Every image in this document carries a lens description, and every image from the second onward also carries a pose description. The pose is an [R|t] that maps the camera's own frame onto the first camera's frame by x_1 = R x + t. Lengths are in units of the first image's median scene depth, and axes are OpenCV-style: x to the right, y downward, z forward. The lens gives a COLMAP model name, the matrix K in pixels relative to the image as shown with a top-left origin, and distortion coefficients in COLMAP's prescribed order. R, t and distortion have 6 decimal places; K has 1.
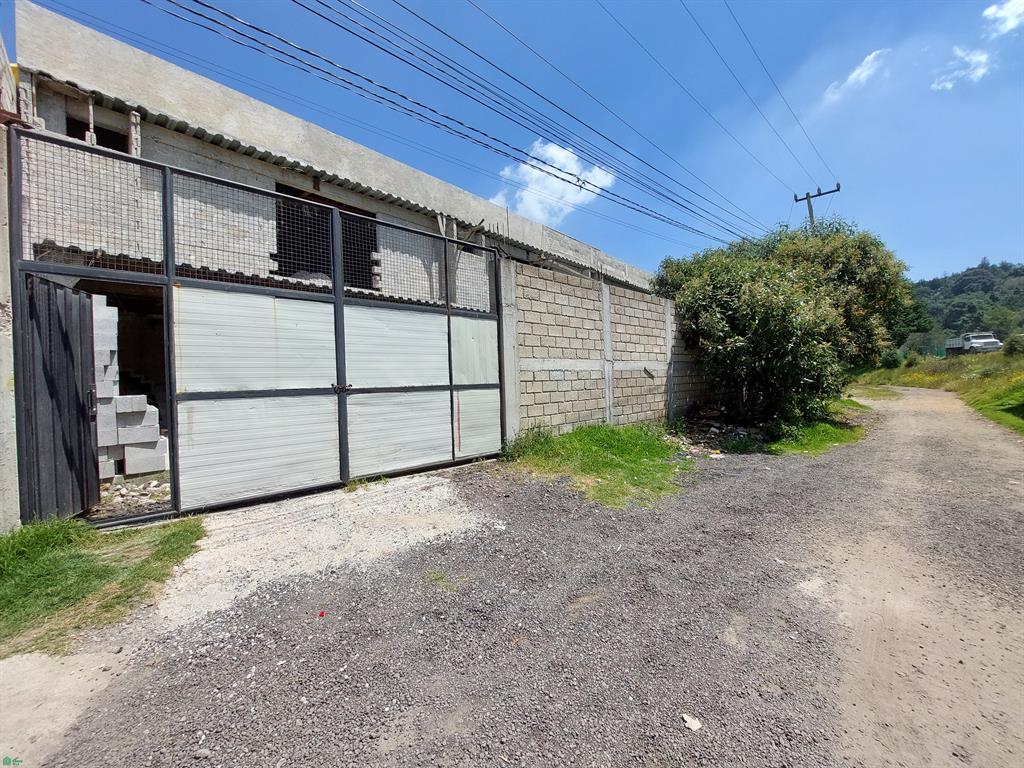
lens RADIAL K [[407.3, 0, 519.0], [0, 407.3, 383.3], [0, 0, 1]] dist [-0.019018, 0.000058]
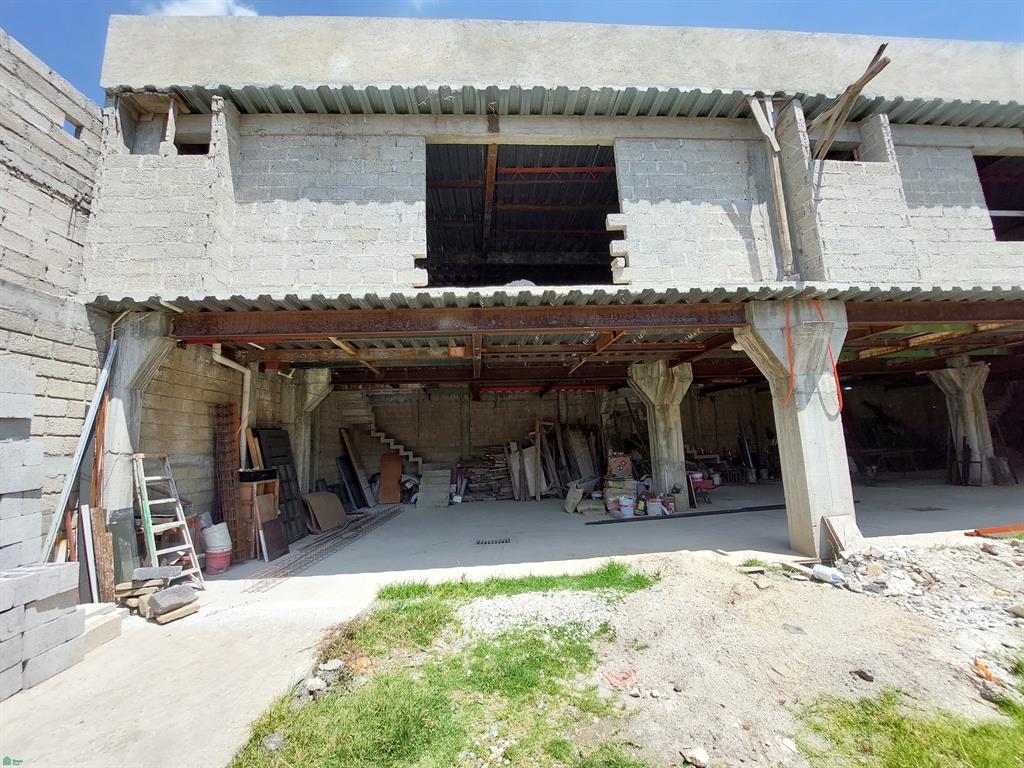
lens RADIAL K [[407.3, 0, 519.0], [0, 407.3, 383.3], [0, 0, 1]] dist [-0.019018, 0.000058]
pose [[0.687400, -0.106792, -0.718384, -0.101750], [0.015315, 0.991042, -0.132670, -0.055892], [0.726117, 0.080195, 0.682878, 0.594479]]
